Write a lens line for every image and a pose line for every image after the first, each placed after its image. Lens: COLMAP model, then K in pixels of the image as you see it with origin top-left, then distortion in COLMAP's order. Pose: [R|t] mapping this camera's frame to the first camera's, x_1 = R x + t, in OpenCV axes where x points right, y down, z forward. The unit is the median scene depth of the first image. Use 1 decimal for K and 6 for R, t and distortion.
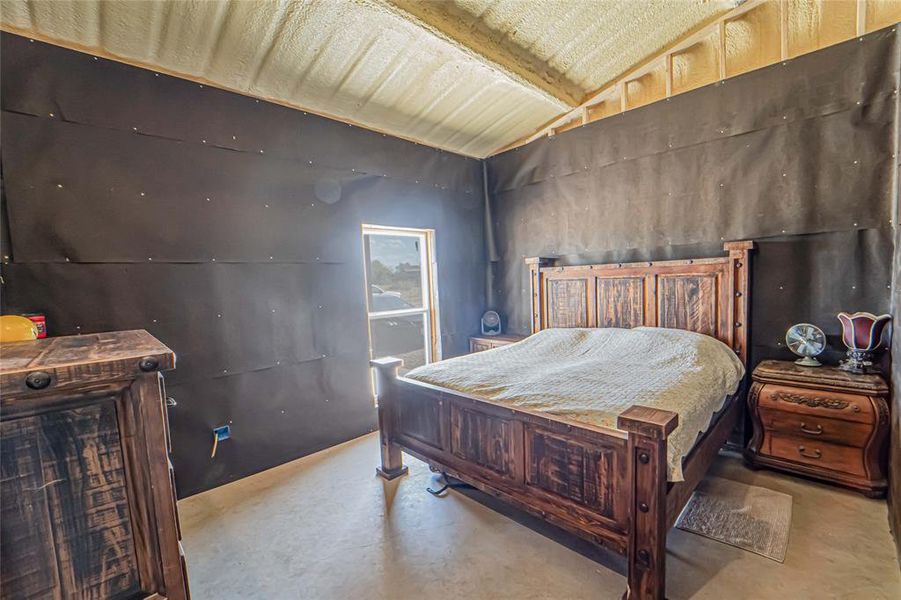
lens RADIAL K [[367.2, 0, 453.6], [0, 367.2, 302.1], [0, 0, 1]] dist [-0.016052, -0.000211]
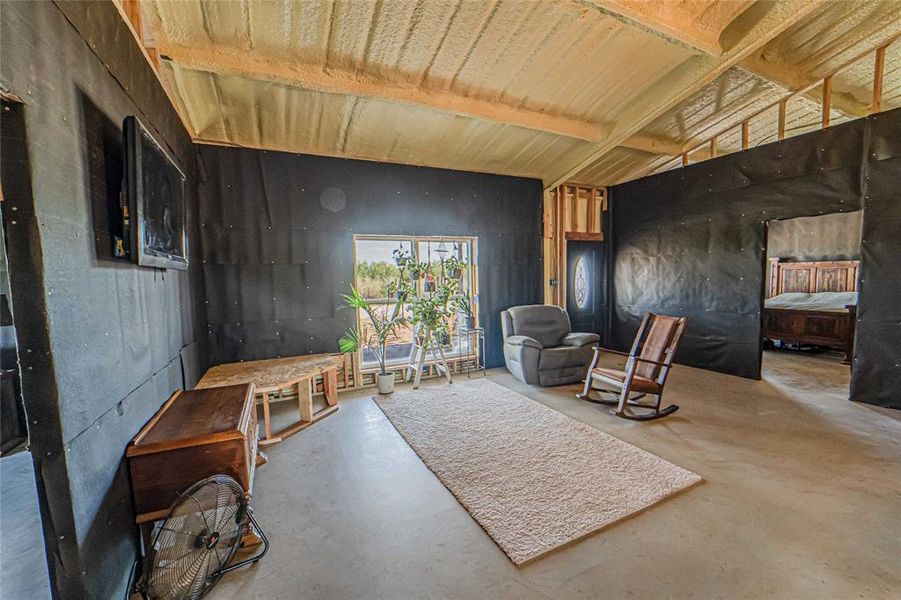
lens RADIAL K [[367.2, 0, 452.4], [0, 367.2, 306.5], [0, 0, 1]] dist [-0.016052, -0.000211]
pose [[0.954936, 0.043817, -0.293561, -0.919255], [-0.035078, 0.998773, 0.034971, 0.142239], [0.294733, -0.023098, 0.955301, -1.468175]]
